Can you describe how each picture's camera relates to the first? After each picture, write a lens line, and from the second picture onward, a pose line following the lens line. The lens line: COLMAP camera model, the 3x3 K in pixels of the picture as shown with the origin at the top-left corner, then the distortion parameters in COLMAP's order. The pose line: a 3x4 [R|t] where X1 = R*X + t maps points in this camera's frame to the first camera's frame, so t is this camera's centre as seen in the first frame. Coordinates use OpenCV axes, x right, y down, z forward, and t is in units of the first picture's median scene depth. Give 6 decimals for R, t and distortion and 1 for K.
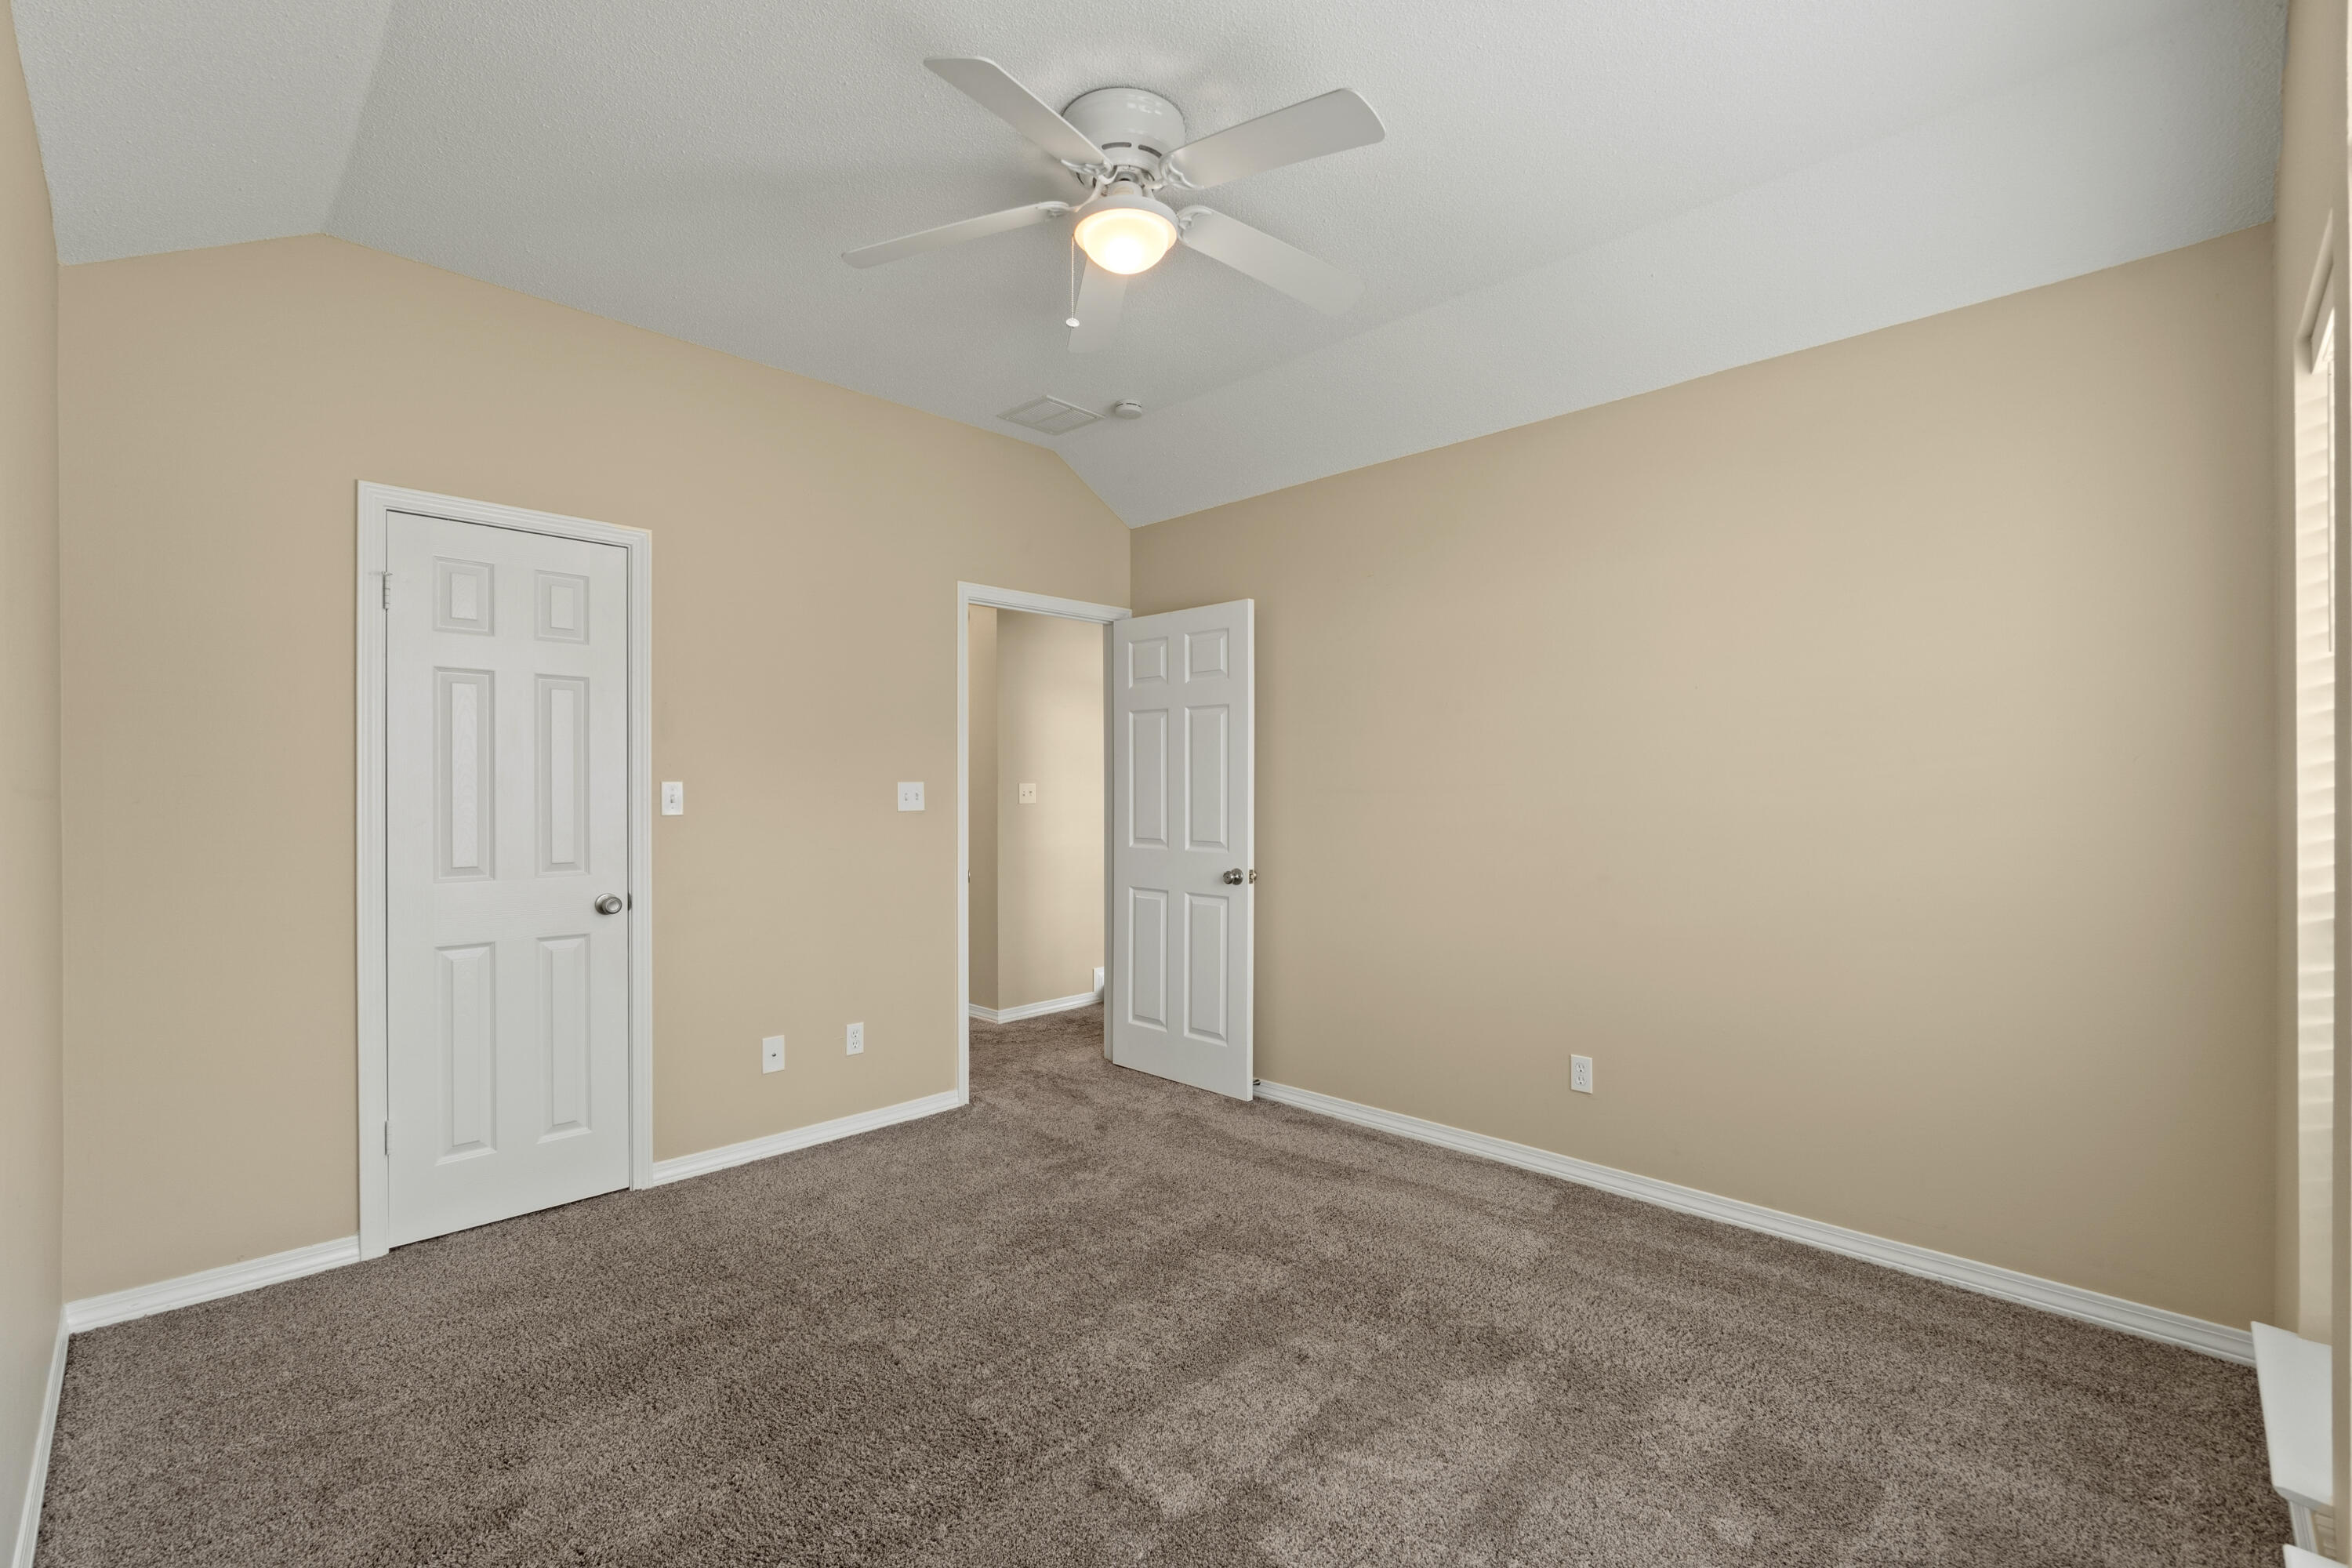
lens RADIAL K [[1020.5, 0, 1182.6], [0, 1020.5, 788.1], [0, 0, 1]] dist [0.000221, -0.000436]
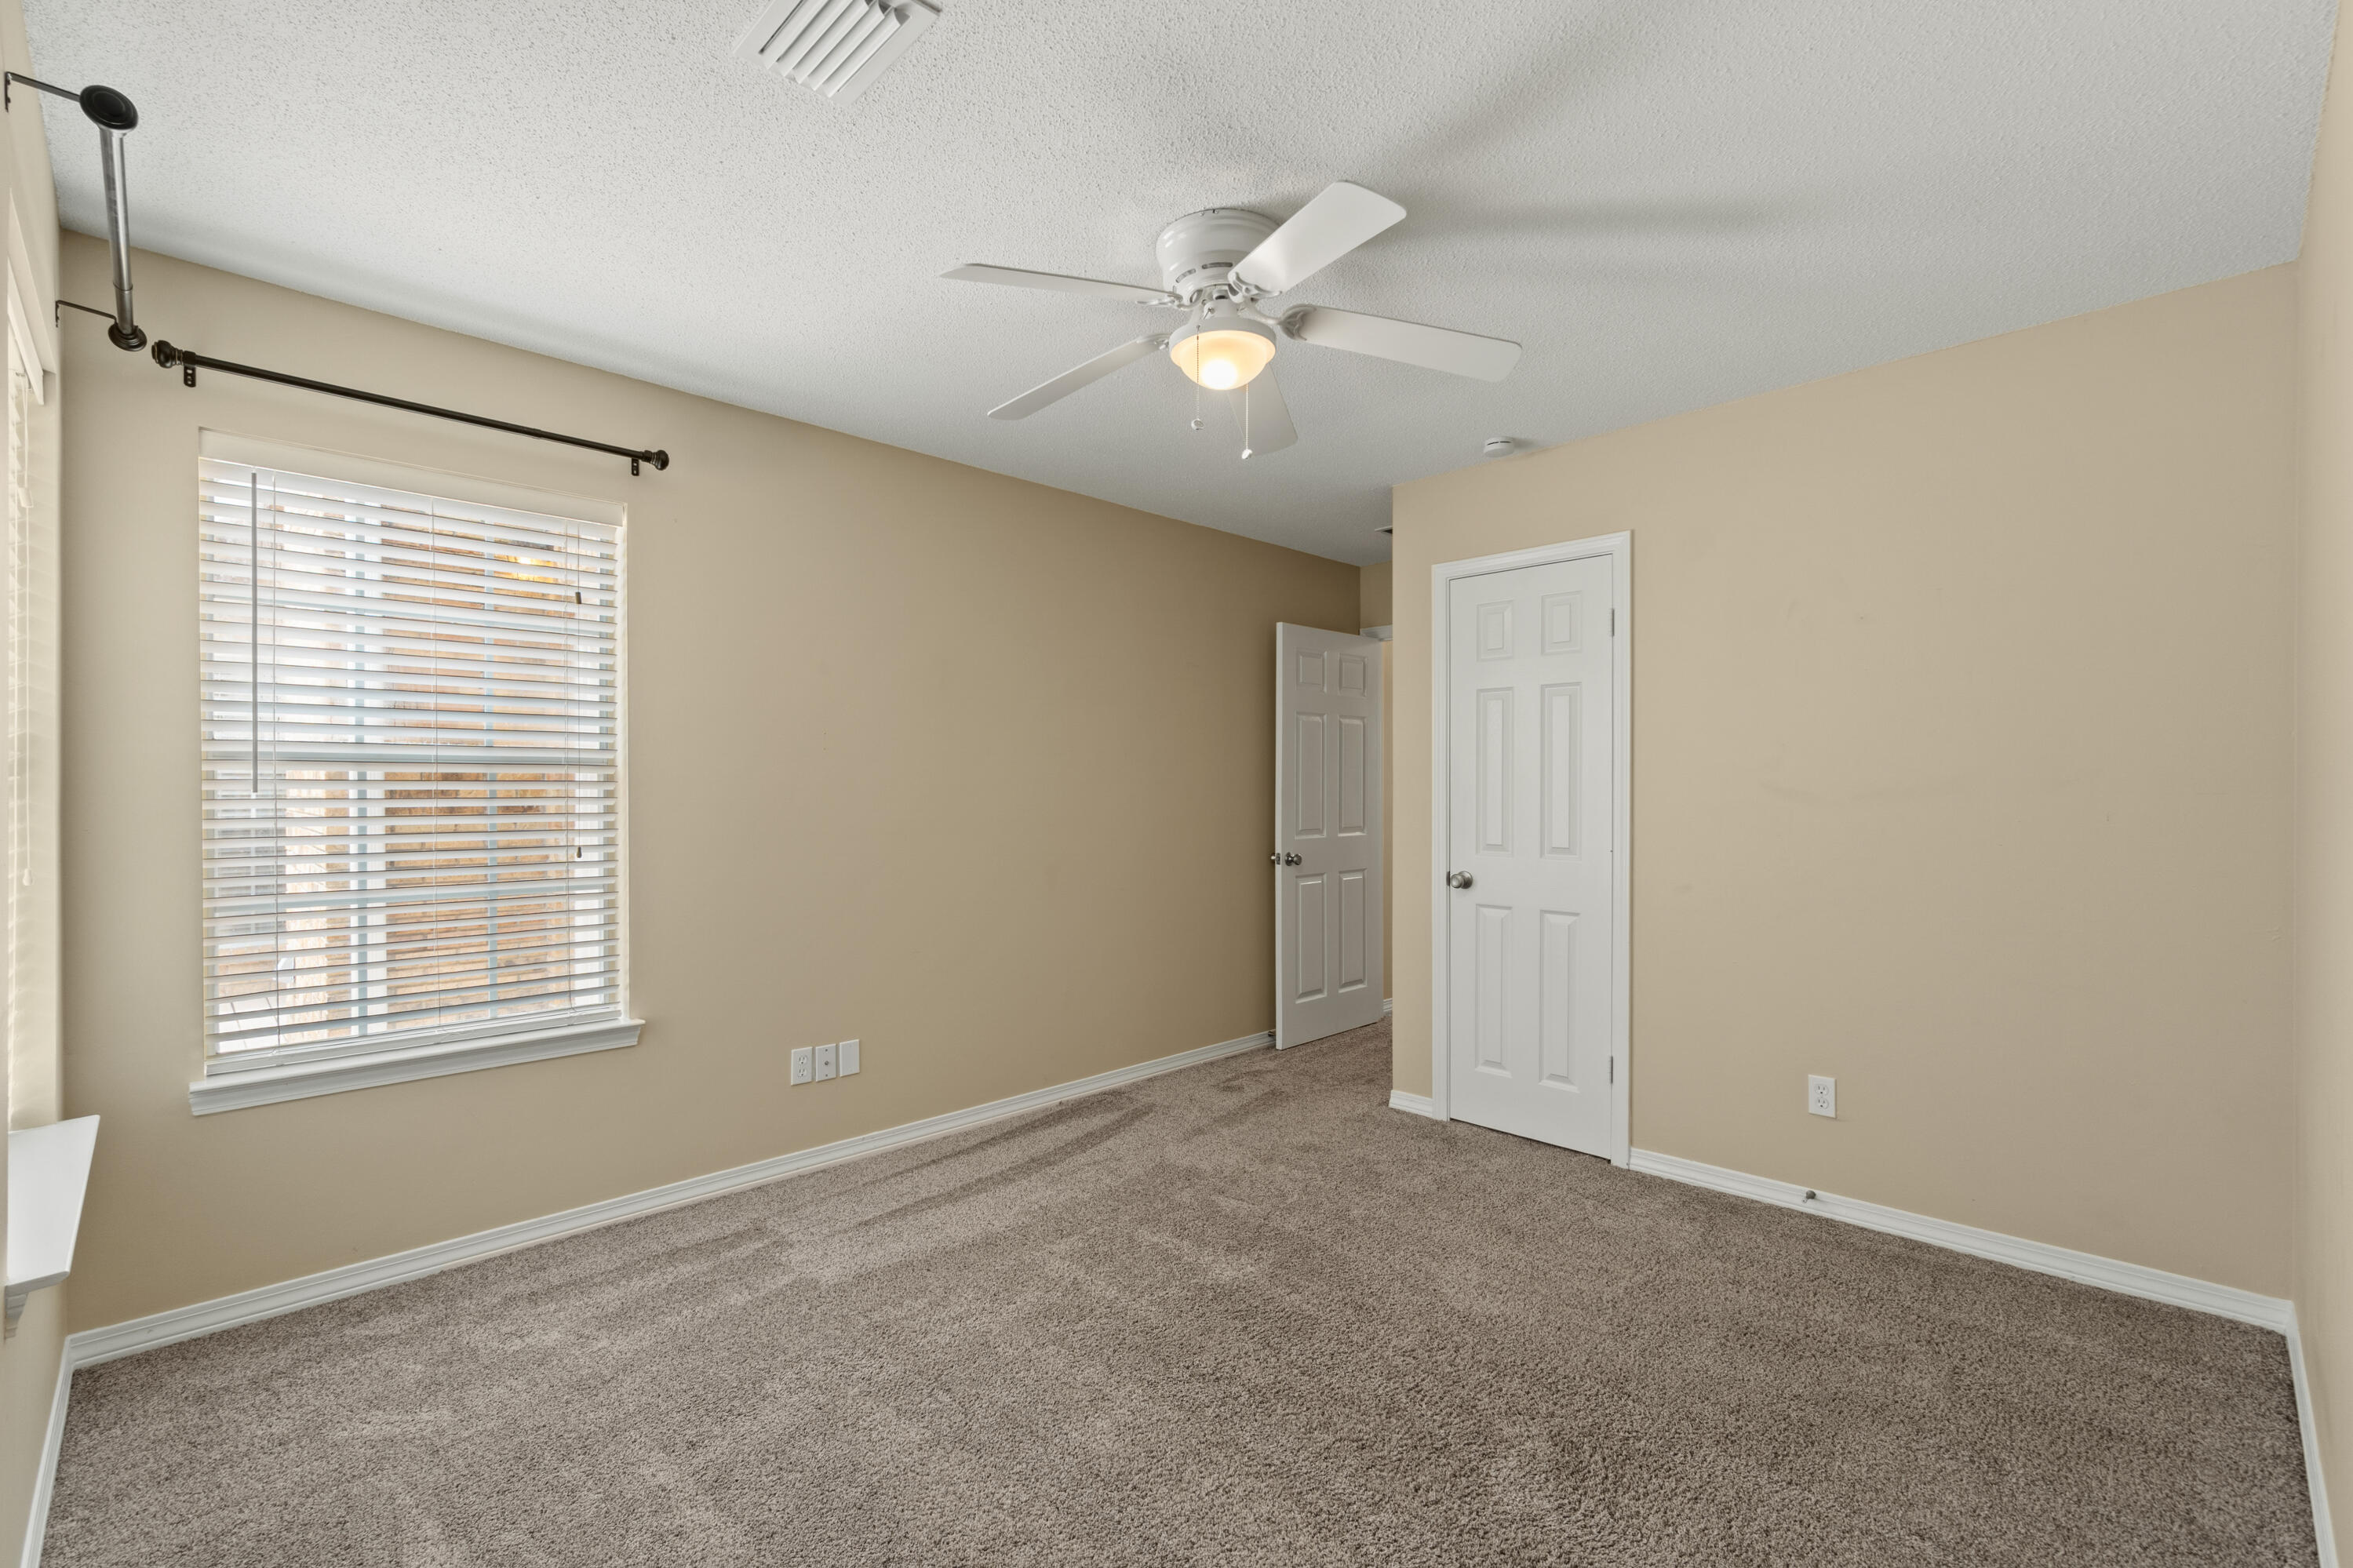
lens RADIAL K [[1020.8, 0, 1183.1], [0, 1020.8, 788.1], [0, 0, 1]] dist [0.000221, -0.000436]
pose [[-0.006997, -0.003409, -0.999970, 0.530672], [0.012425, 0.999917, -0.003496, 0.005367], [0.999898, -0.012449, -0.006954, 0.580031]]
